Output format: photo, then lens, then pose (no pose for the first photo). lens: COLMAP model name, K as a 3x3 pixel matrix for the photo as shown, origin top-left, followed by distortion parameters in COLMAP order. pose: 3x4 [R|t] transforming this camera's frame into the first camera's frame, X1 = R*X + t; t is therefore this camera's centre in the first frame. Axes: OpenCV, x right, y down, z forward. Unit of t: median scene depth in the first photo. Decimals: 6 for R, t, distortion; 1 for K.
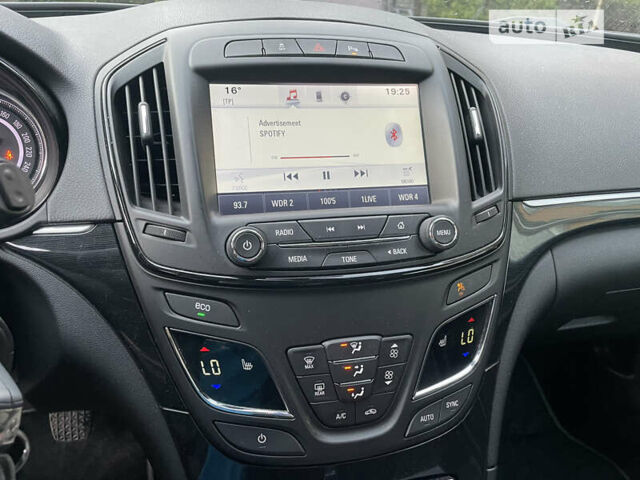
lens RADIAL K [[521.3, 0, 320.0], [0, 521.3, 240.0], [0, 0, 1]] dist [0.004940, 0.000333]
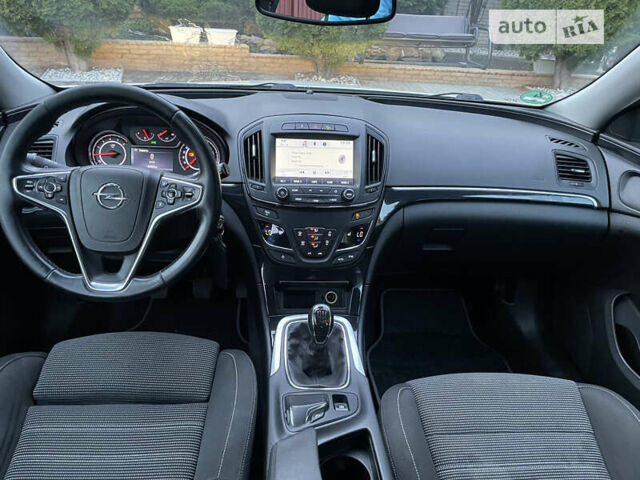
lens RADIAL K [[429.6, 0, 305.0], [0, 429.6, 241.1], [0, 0, 1]] dist [0.038769, -0.080077]
pose [[0.983202, 0.085897, -0.161044, 0.386605], [-0.081486, 0.996101, 0.033810, 0.177218], [0.163320, -0.020119, 0.986368, -1.366948]]
